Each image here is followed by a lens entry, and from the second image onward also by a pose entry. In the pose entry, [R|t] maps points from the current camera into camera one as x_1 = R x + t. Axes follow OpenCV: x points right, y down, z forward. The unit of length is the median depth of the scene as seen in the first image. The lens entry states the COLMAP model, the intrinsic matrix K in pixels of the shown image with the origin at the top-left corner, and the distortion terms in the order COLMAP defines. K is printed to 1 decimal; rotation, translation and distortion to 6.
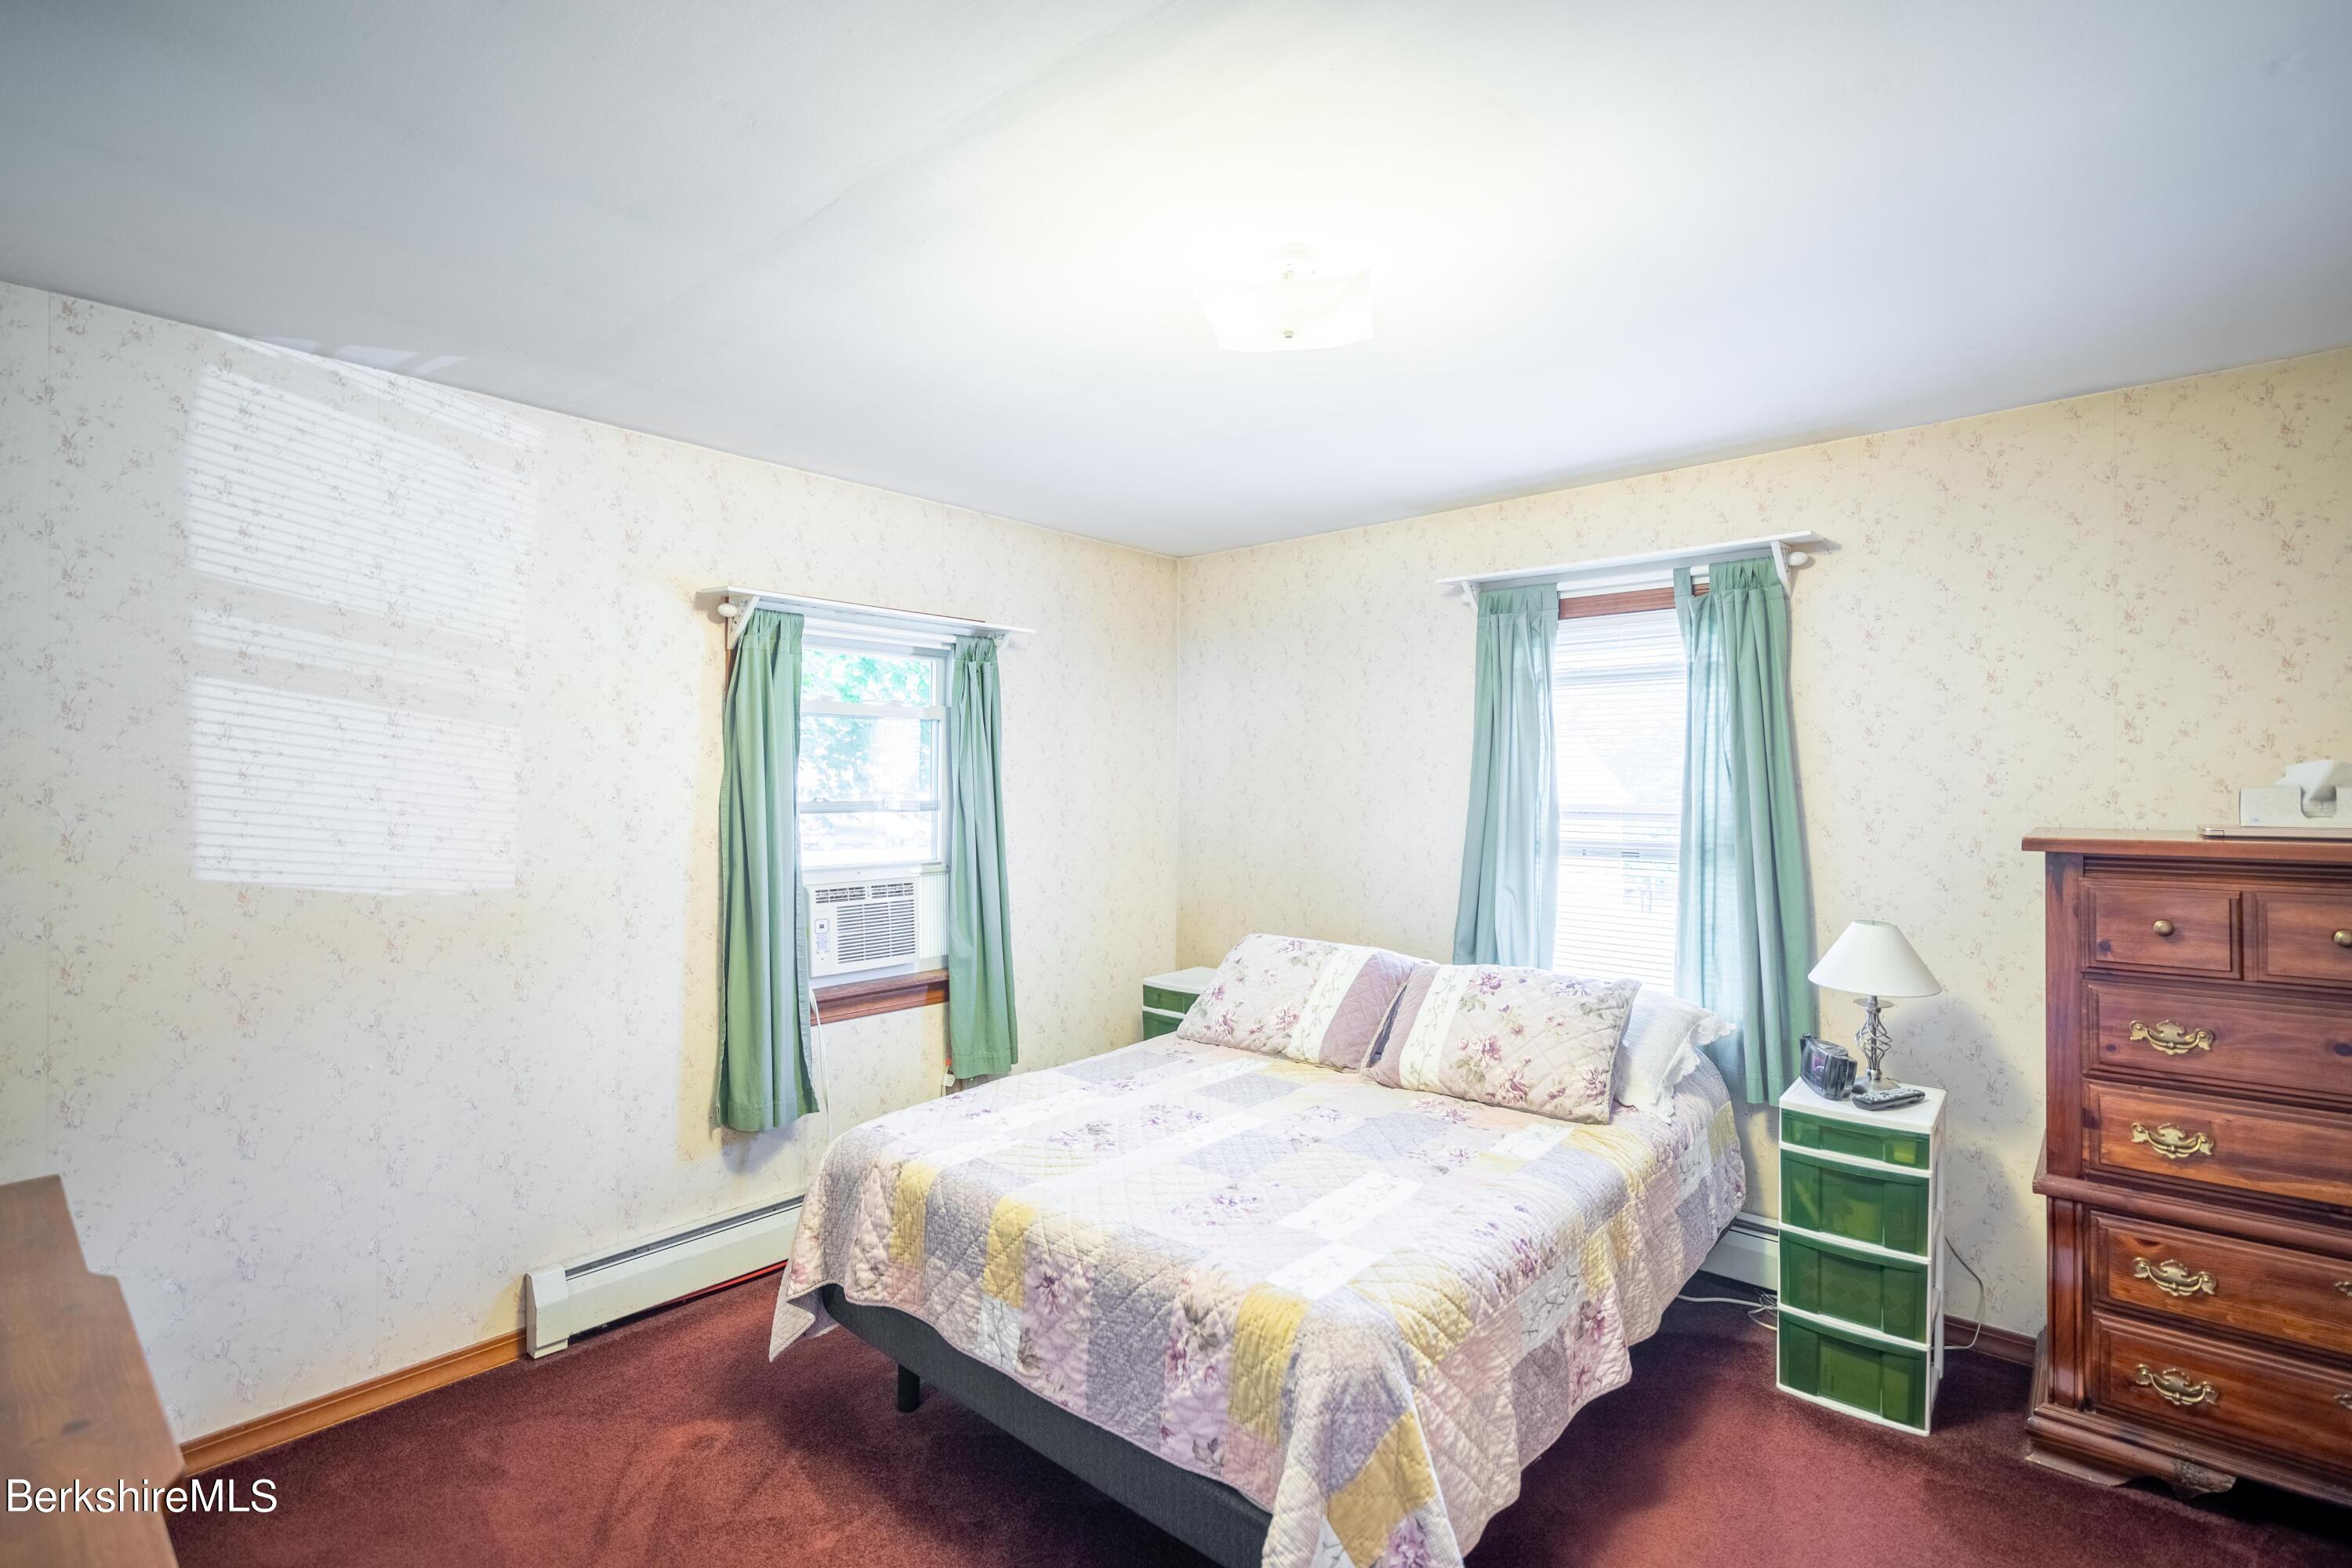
lens RADIAL K [[1079.1, 0, 1176.2], [0, 1079.1, 792.9], [0, 0, 1]] dist [0.015850, 0.006073]
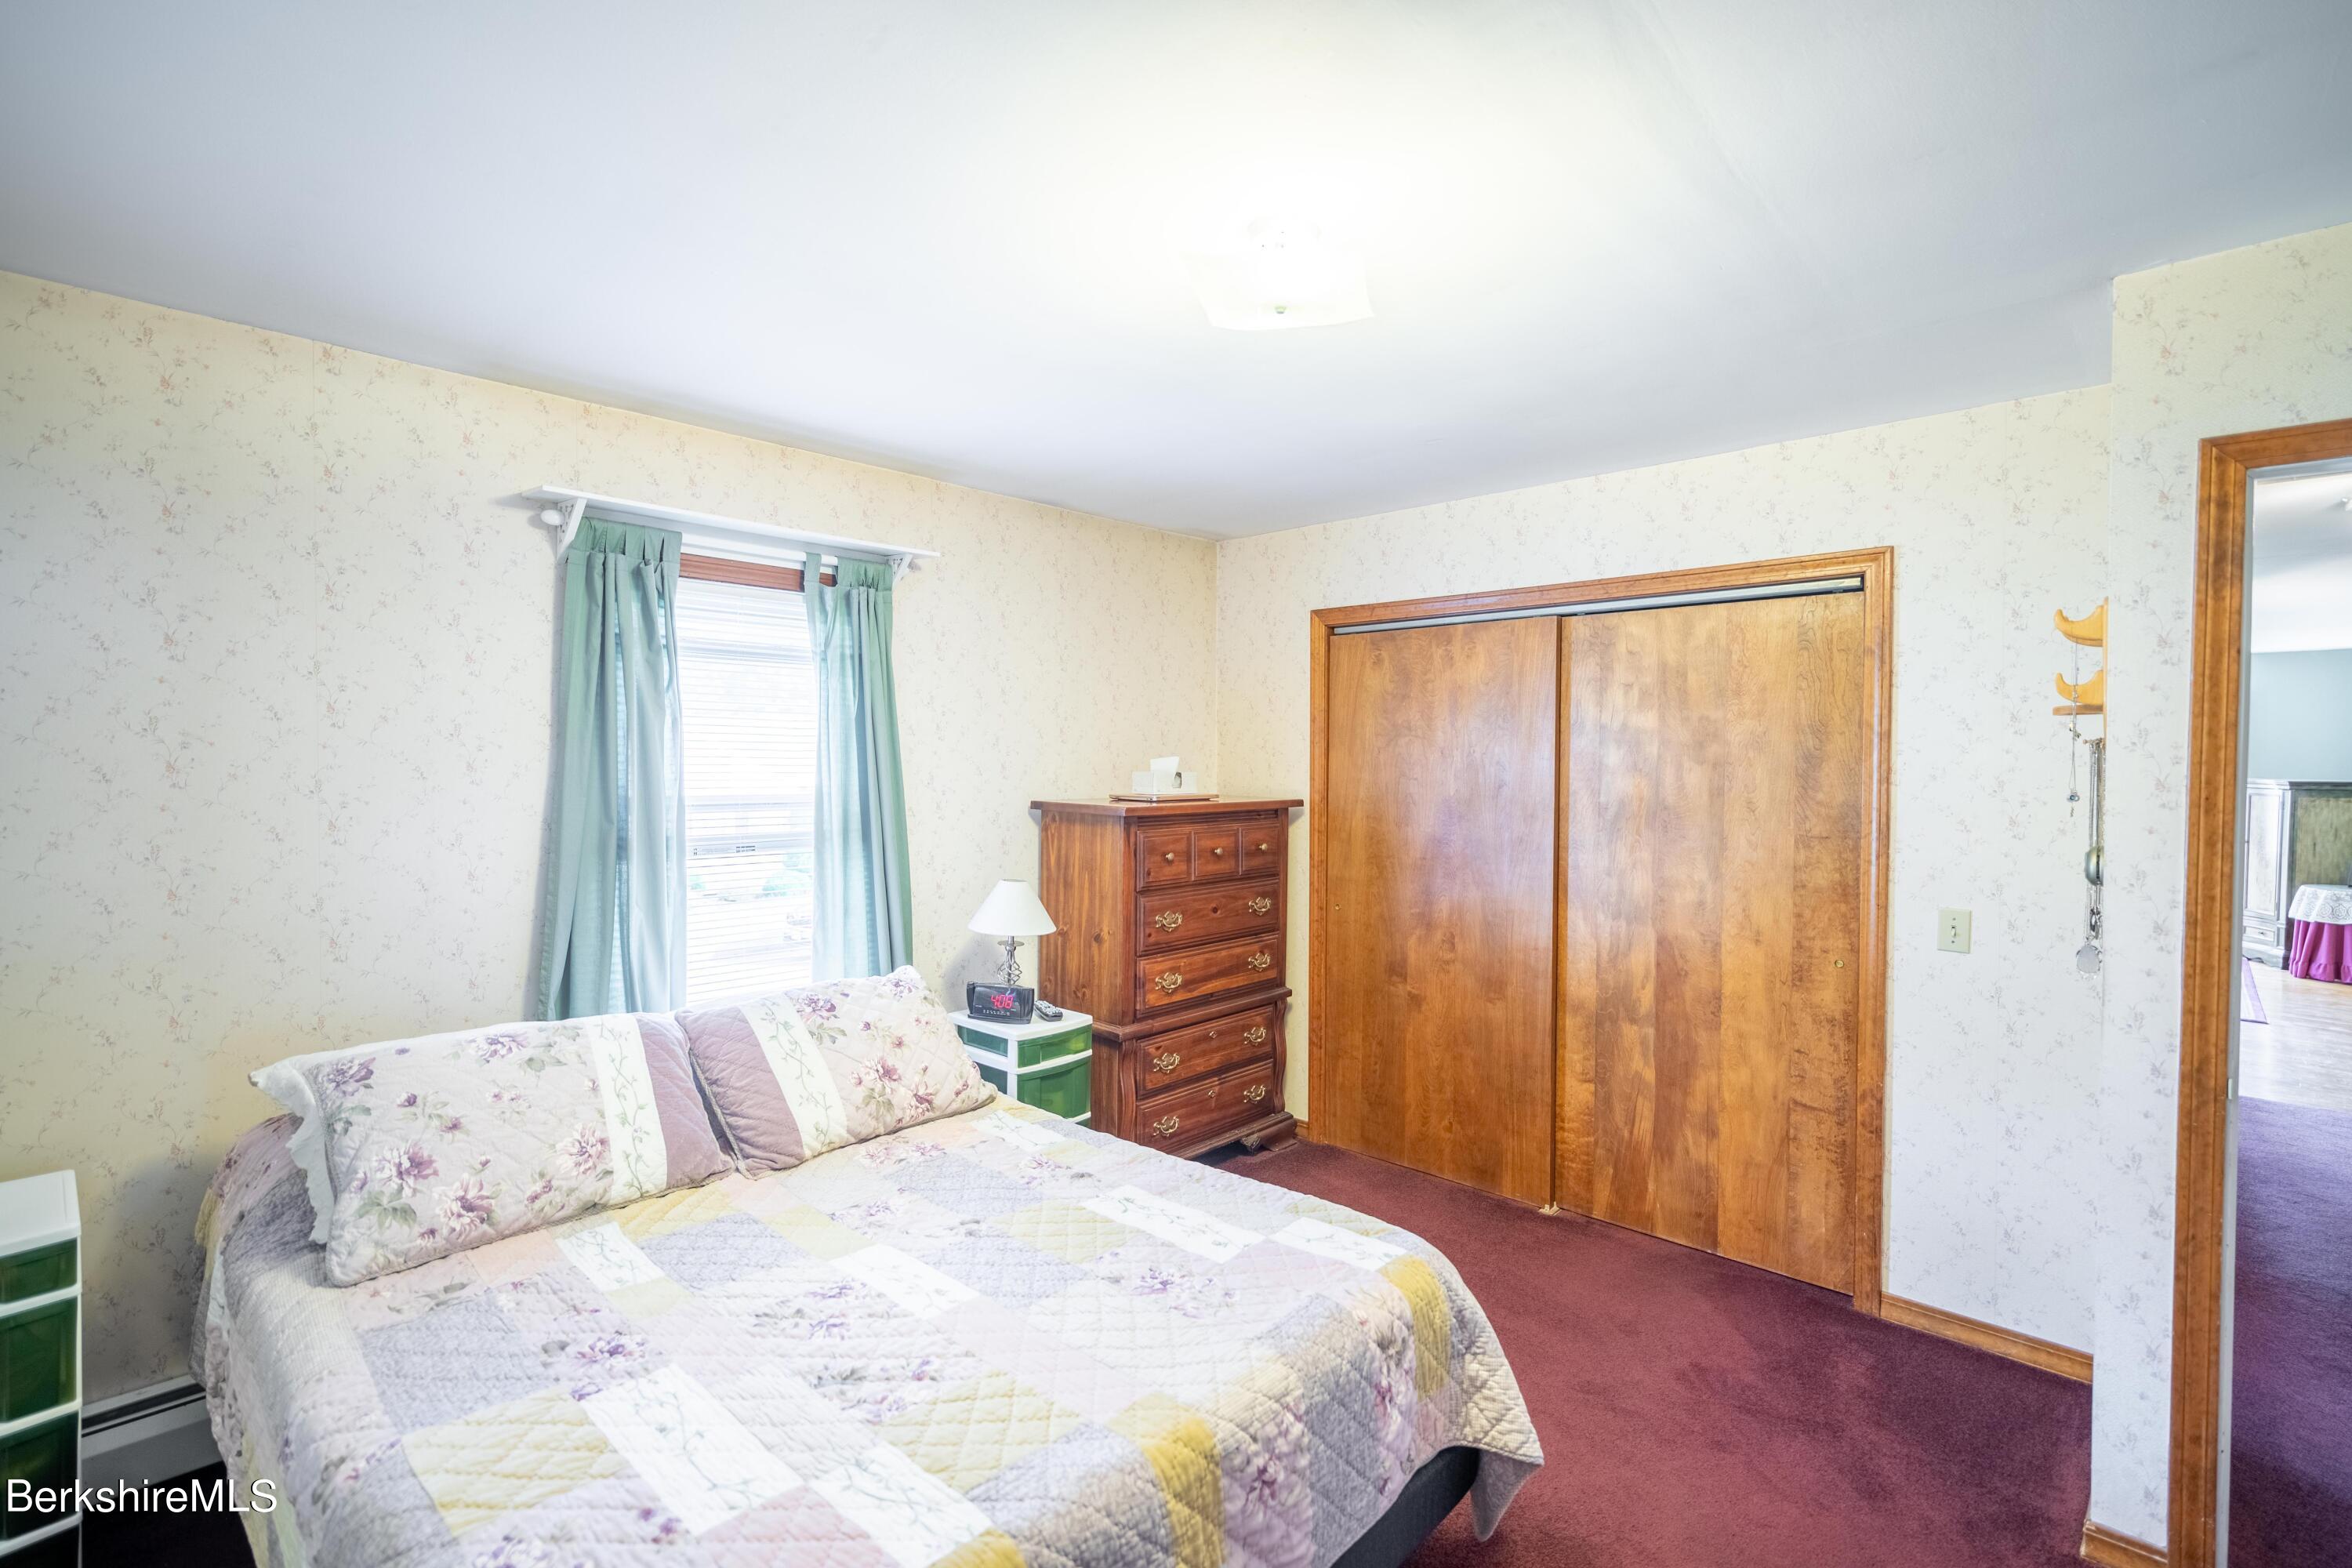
lens RADIAL K [[1079.1, 0, 1189.9], [0, 1079.1, 777.2], [0, 0, 1]] dist [0.015850, 0.006073]
pose [[0.042243, -0.017726, 0.998950, -0.591309], [0.005026, 0.999834, 0.017529, -0.021561], [-0.999095, 0.004280, 0.042325, 0.713452]]
